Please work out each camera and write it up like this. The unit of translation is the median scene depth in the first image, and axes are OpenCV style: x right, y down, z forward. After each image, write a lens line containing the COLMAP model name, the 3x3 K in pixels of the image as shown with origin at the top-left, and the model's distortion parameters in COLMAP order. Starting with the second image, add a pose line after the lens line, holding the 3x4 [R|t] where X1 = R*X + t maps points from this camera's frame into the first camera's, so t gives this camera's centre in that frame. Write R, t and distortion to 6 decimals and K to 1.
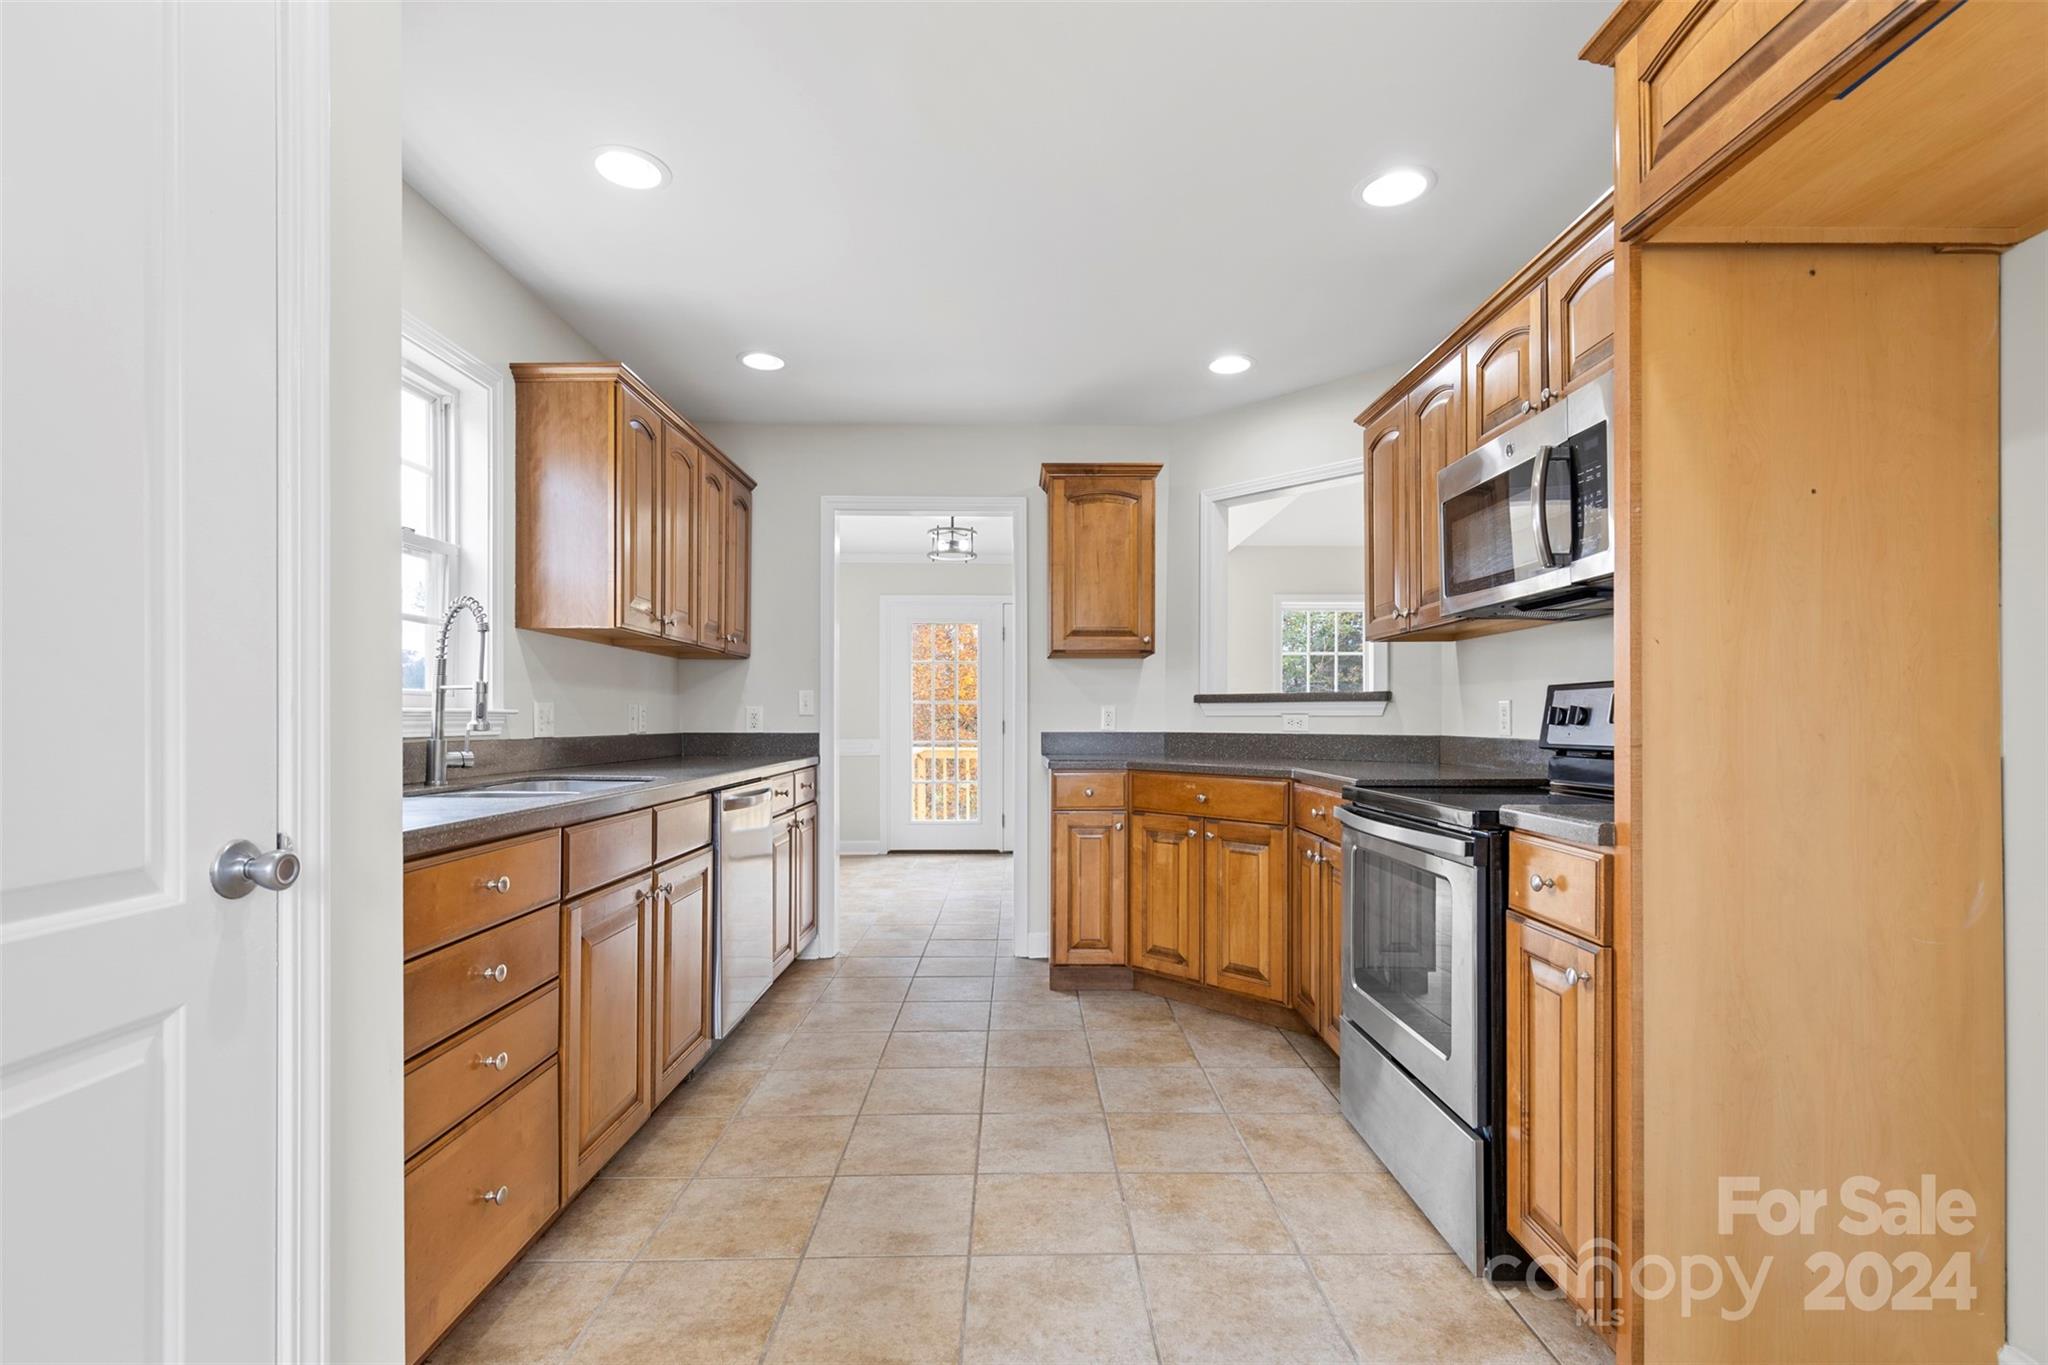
lens RADIAL K [[941.3, 0, 1023.3], [0, 941.3, 722.1], [0, 0, 1]] dist [0.003763, 0.000194]
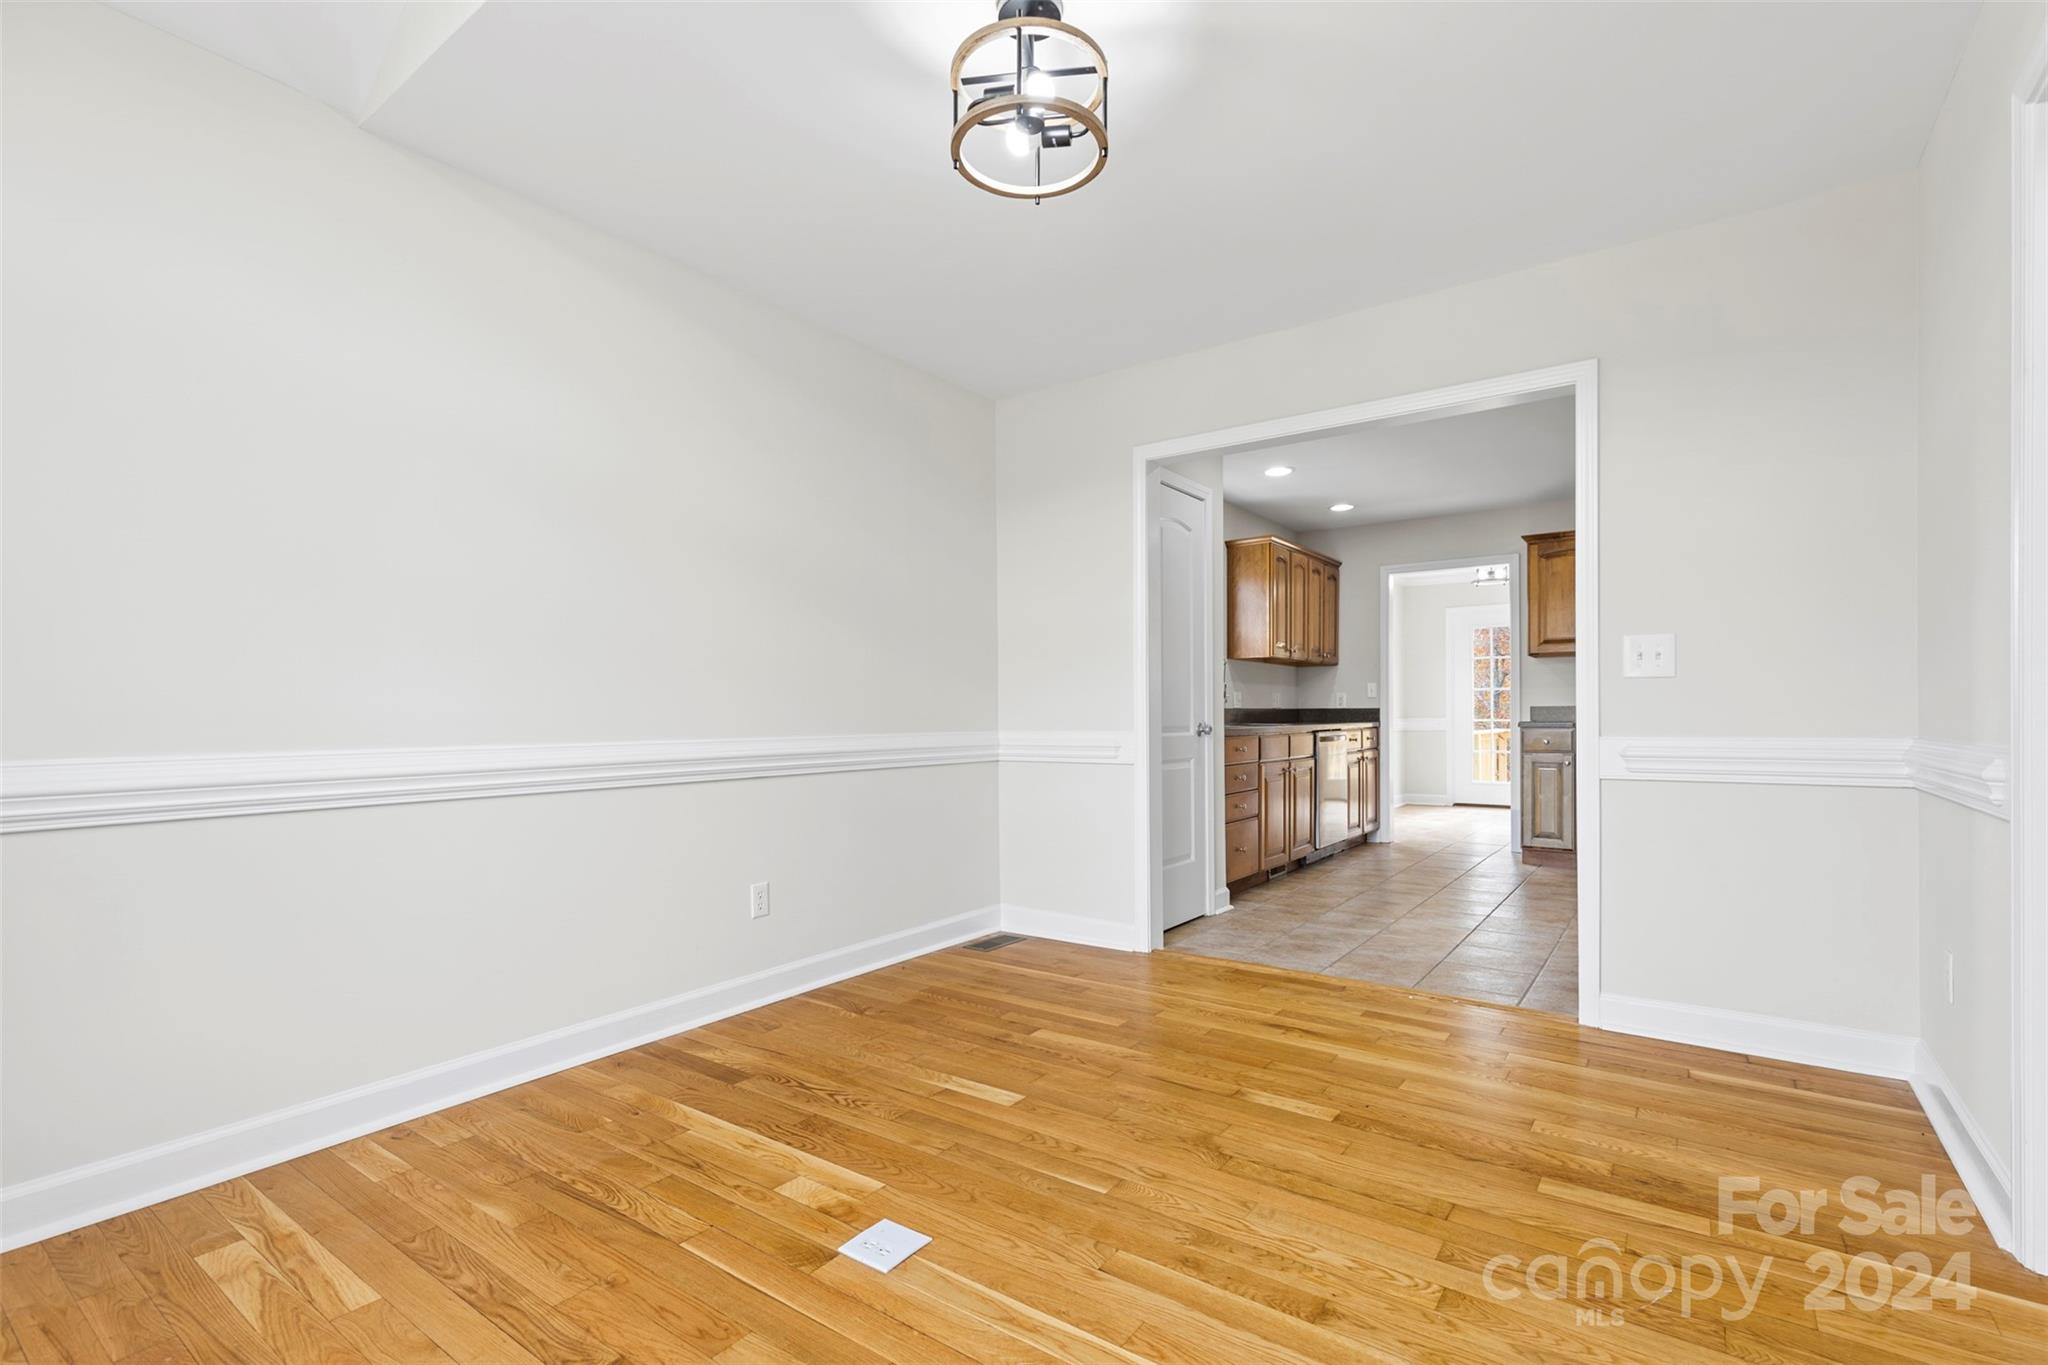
lens RADIAL K [[941.3, 0, 1023.3], [0, 941.3, 722.1], [0, 0, 1]] dist [0.003763, 0.000194]
pose [[0.807951, -0.000294, -0.589250, 0.296627], [0.004894, 0.999969, 0.006210, 0.026359], [0.589229, -0.007901, 0.807927, -0.836726]]
